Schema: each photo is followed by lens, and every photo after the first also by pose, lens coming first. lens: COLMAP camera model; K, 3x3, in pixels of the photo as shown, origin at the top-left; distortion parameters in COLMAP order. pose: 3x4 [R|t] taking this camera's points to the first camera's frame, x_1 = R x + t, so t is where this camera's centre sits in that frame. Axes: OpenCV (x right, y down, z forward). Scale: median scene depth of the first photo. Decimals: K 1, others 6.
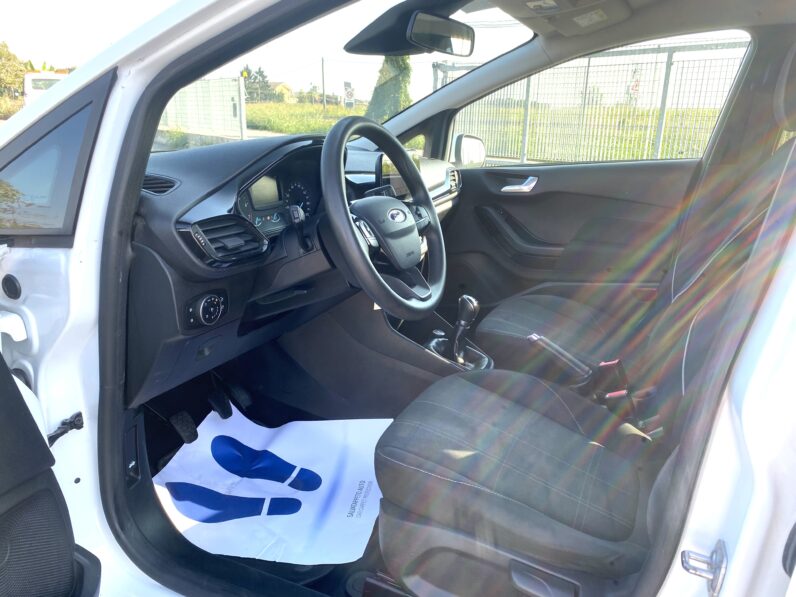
lens RADIAL K [[603.9, 0, 391.3], [0, 603.9, 294.6], [0, 0, 1]] dist [0.008225, -0.017961]
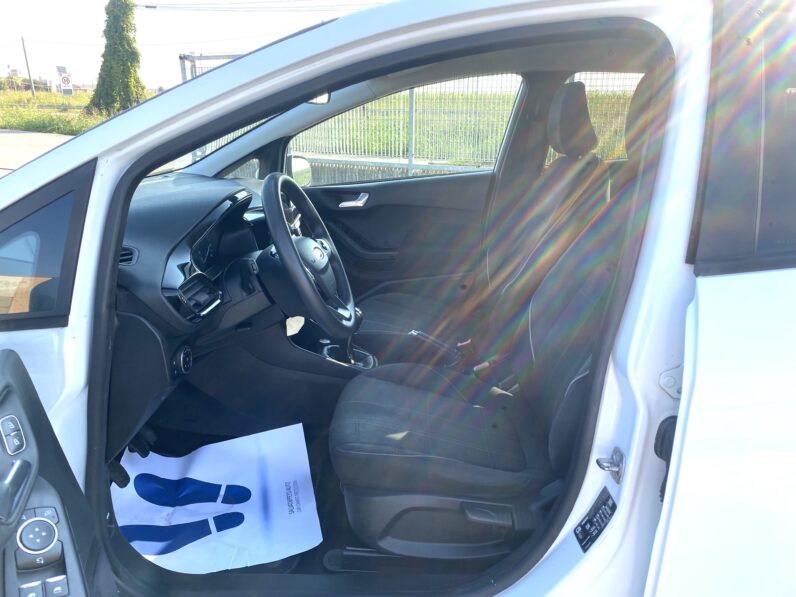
lens RADIAL K [[603.9, 0, 395.1], [0, 603.9, 297.2], [0, 0, 1]] dist [0.008225, -0.017961]
pose [[0.919002, -0.137413, 0.369531, -0.247258], [0.128170, 0.990512, 0.049581, -0.069399], [-0.372838, 0.001798, 0.927895, -0.136641]]
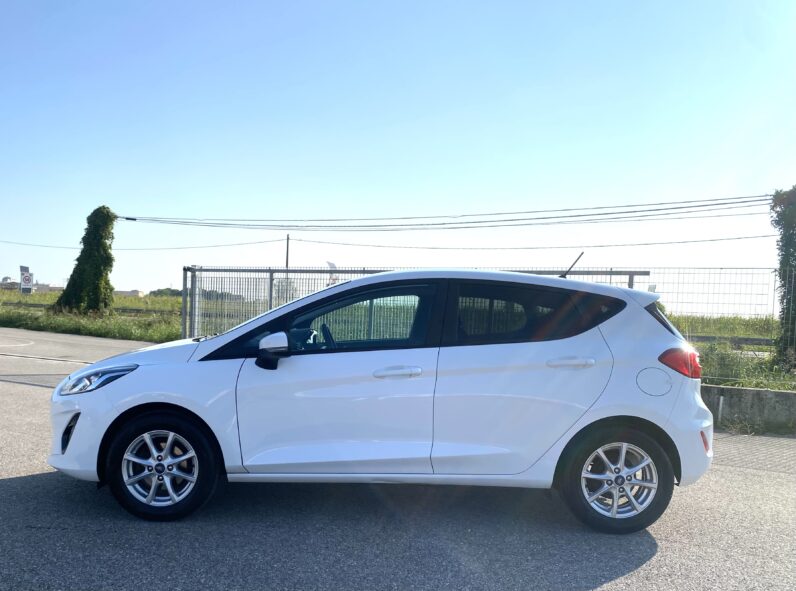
lens RADIAL K [[603.9, 0, 398.4], [0, 603.9, 294.3], [0, 0, 1]] dist [0.008225, -0.017961]
pose [[0.888764, 0.024861, 0.457691, -1.083394], [0.115167, 0.954384, -0.275478, 0.467992], [-0.443662, 0.297546, 0.845358, -1.865170]]
